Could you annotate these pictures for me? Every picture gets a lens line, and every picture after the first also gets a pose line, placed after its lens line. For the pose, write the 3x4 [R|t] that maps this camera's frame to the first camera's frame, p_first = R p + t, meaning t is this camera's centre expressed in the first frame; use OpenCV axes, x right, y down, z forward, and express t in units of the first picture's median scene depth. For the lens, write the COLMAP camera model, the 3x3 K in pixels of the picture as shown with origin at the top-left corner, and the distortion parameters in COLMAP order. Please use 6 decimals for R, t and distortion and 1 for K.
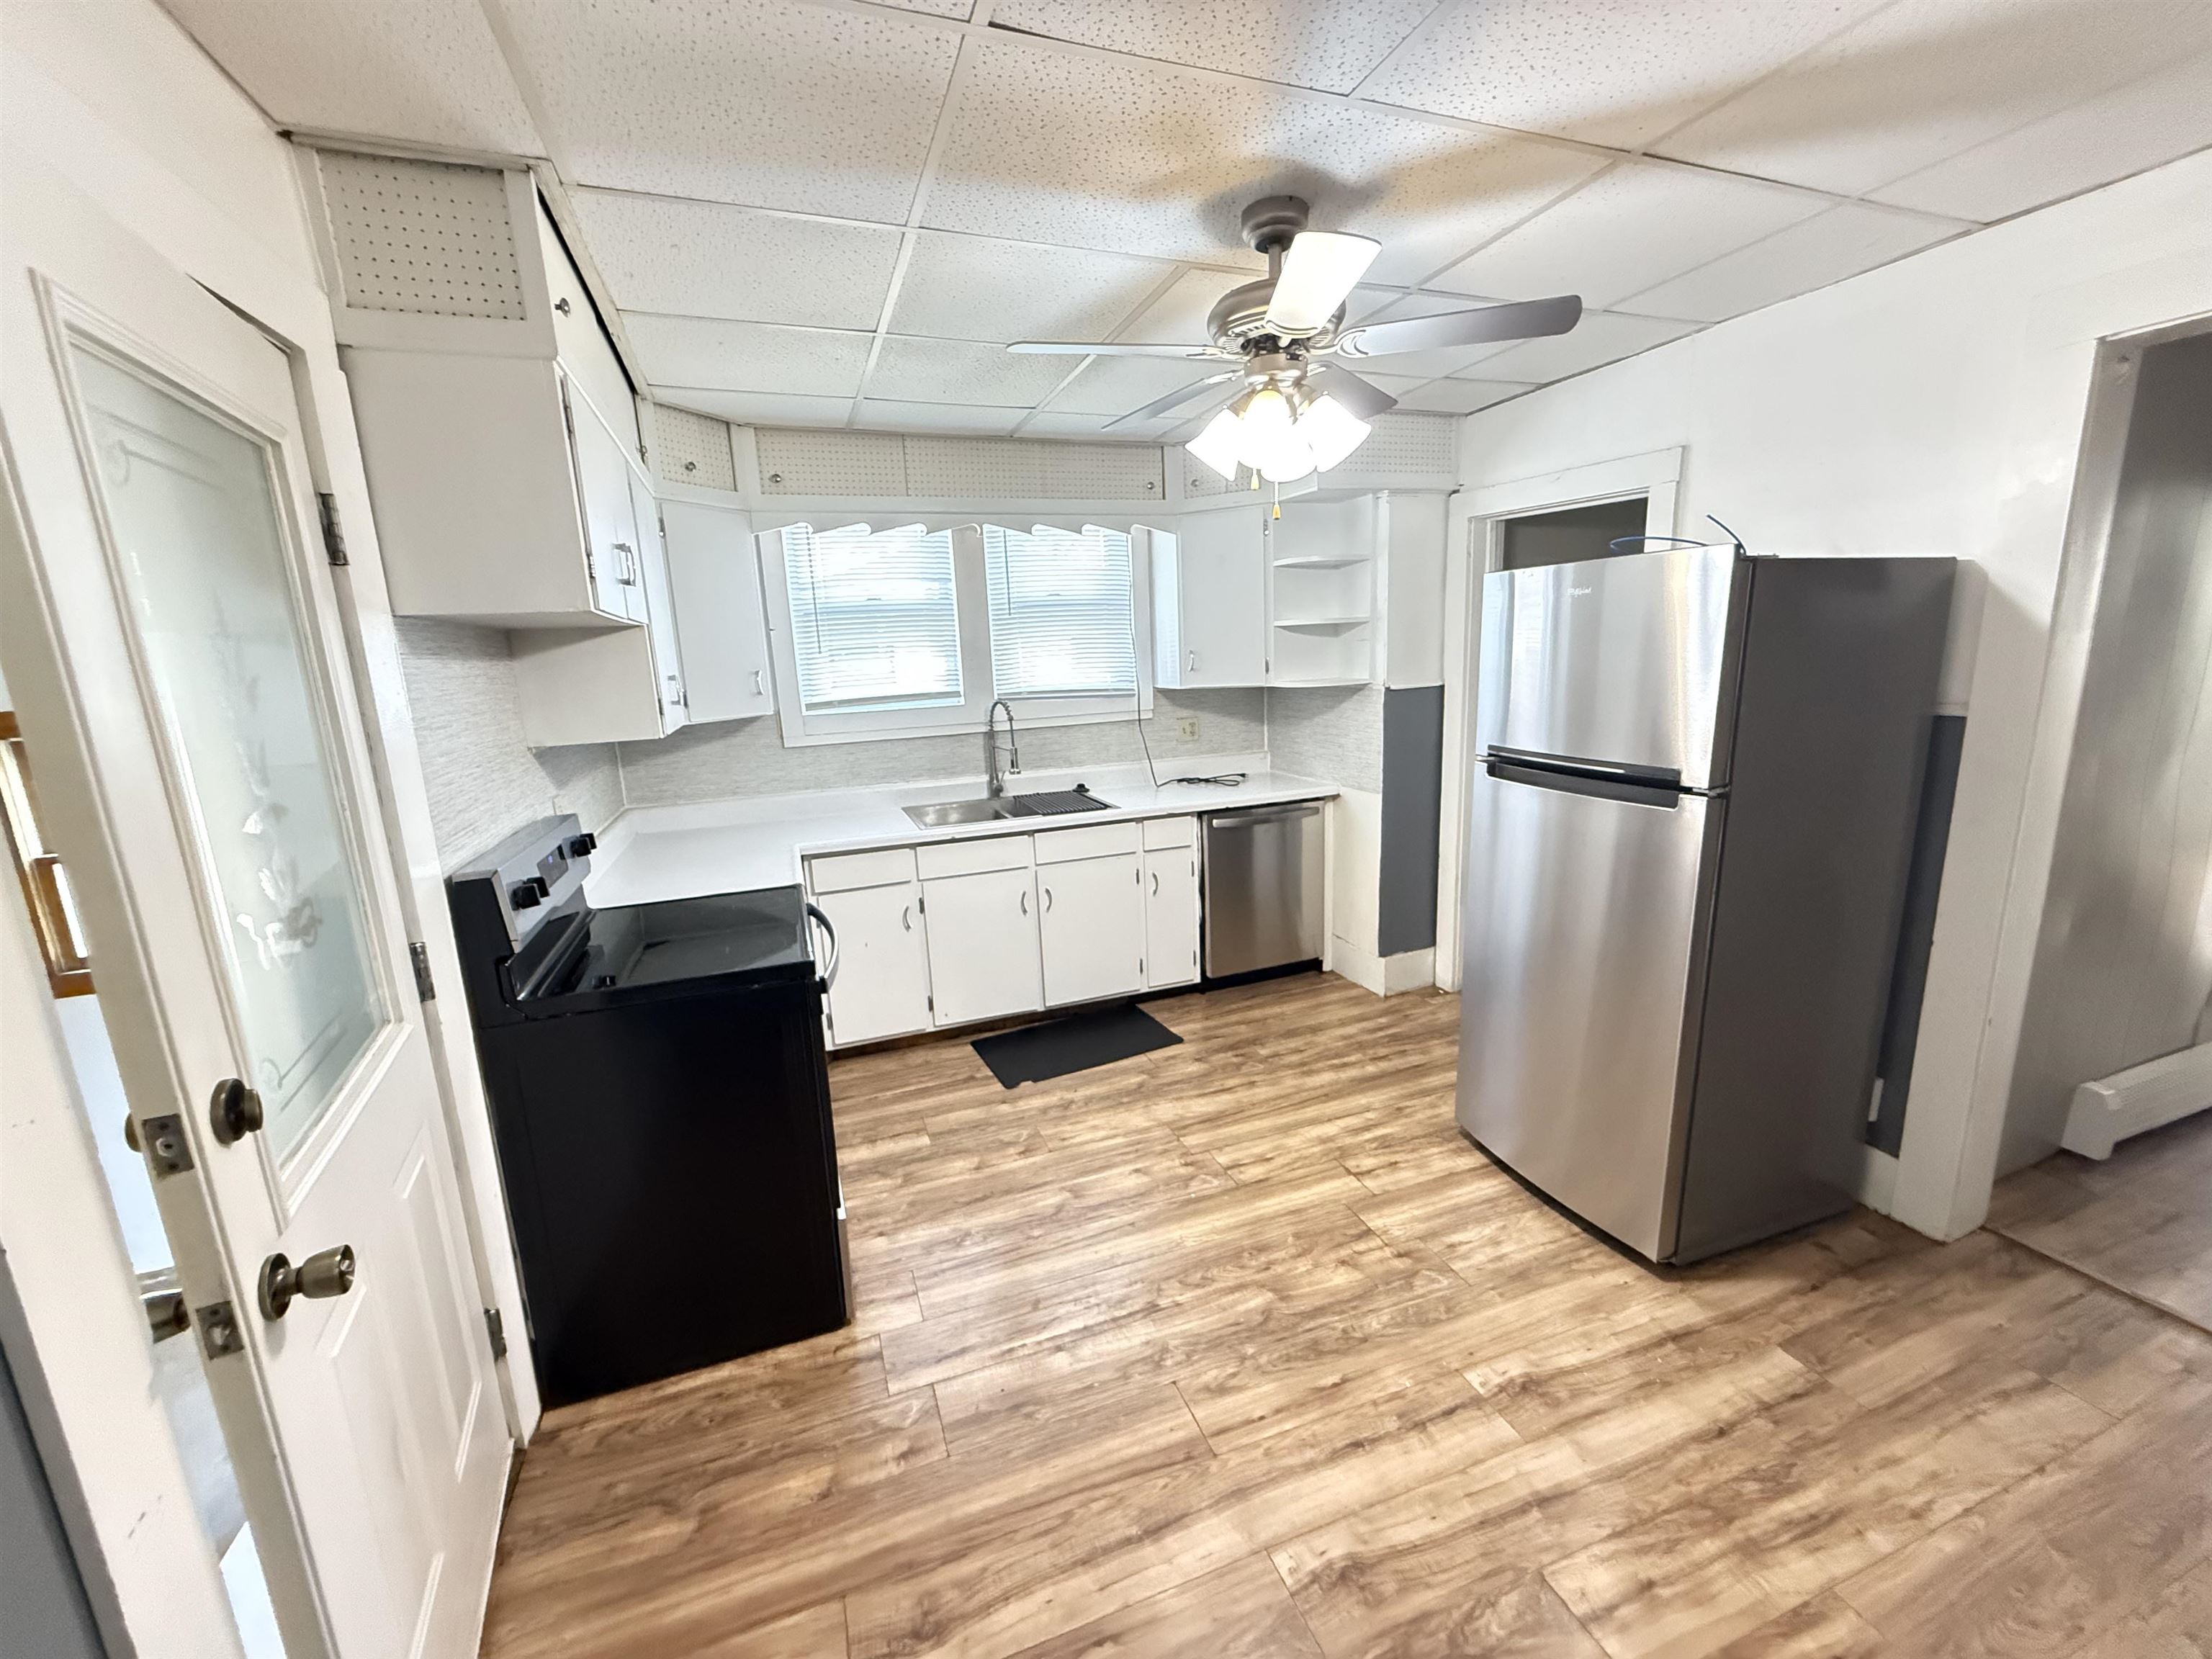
lens RADIAL K [[883.5, 0, 1101.9], [0, 883.5, 823.3], [0, 0, 1]] dist [0.000211, 0.000931]
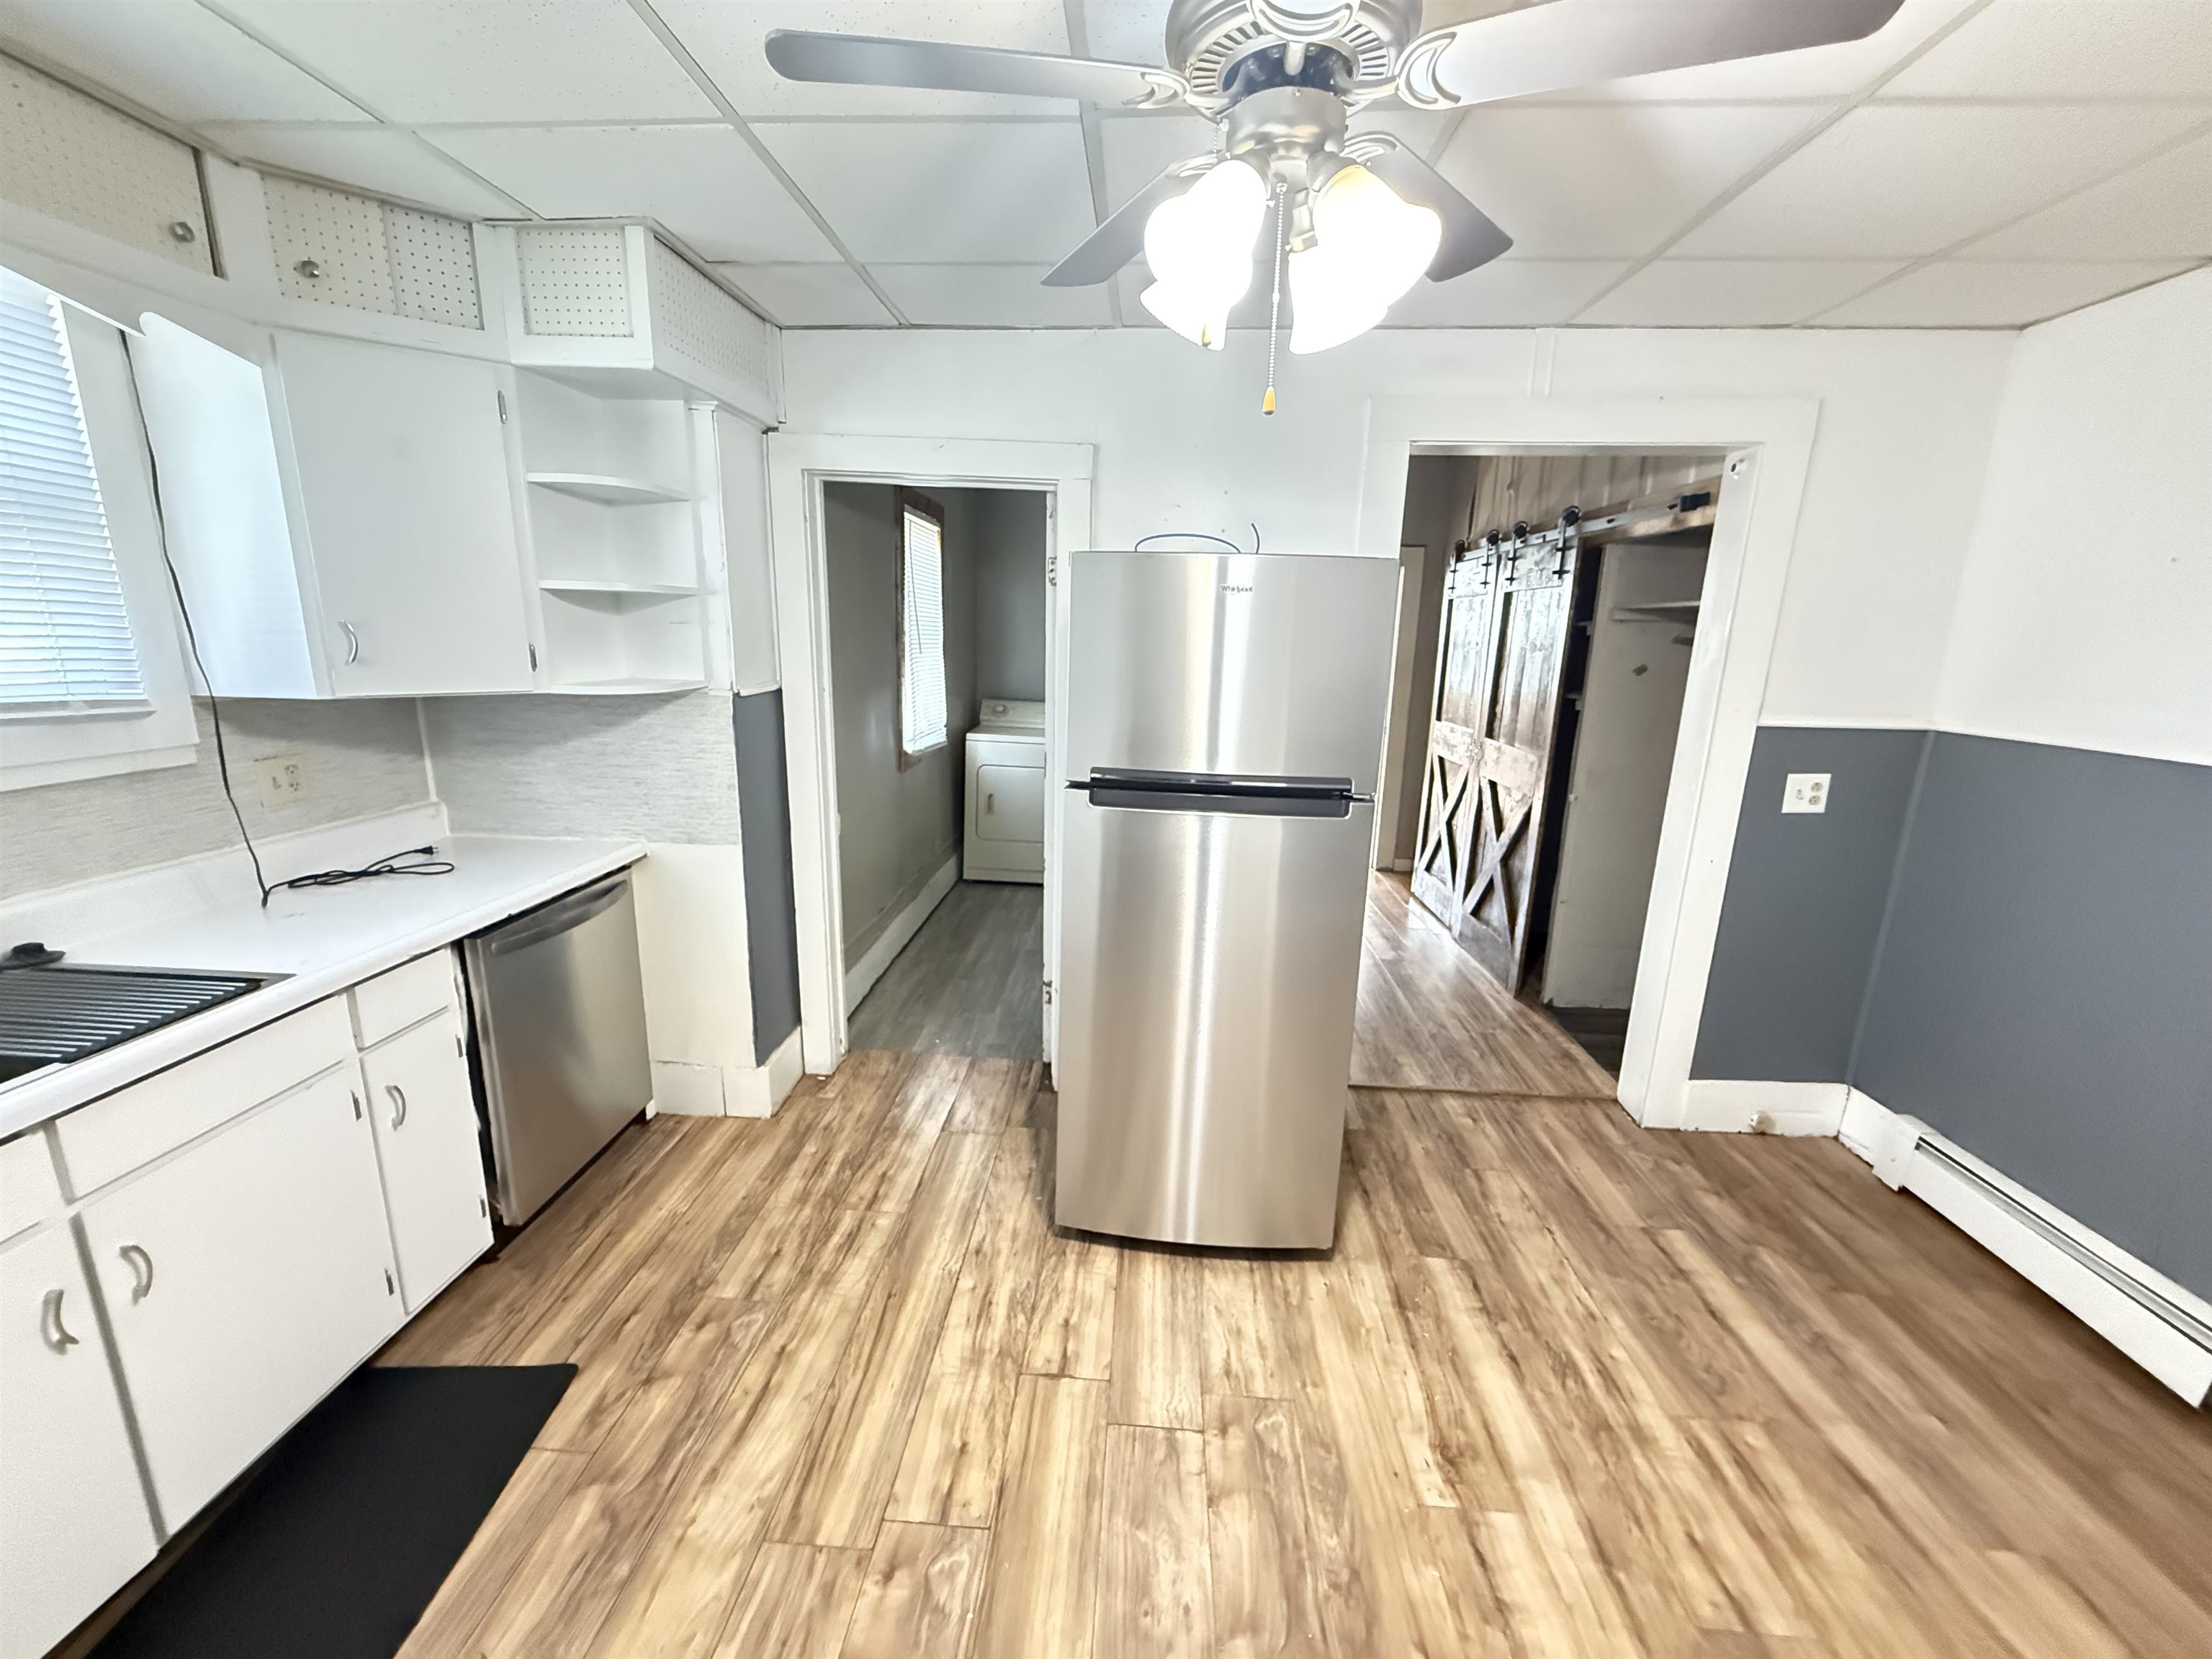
lens RADIAL K [[883.5, 0, 1099.4], [0, 883.5, 828.2], [0, 0, 1]] dist [0.000211, 0.000931]
pose [[0.403662, -0.150339, 0.902472, -0.231718], [0.140413, 0.984901, 0.101266, -0.088909], [-0.904069, 0.085841, 0.418677, 0.517816]]
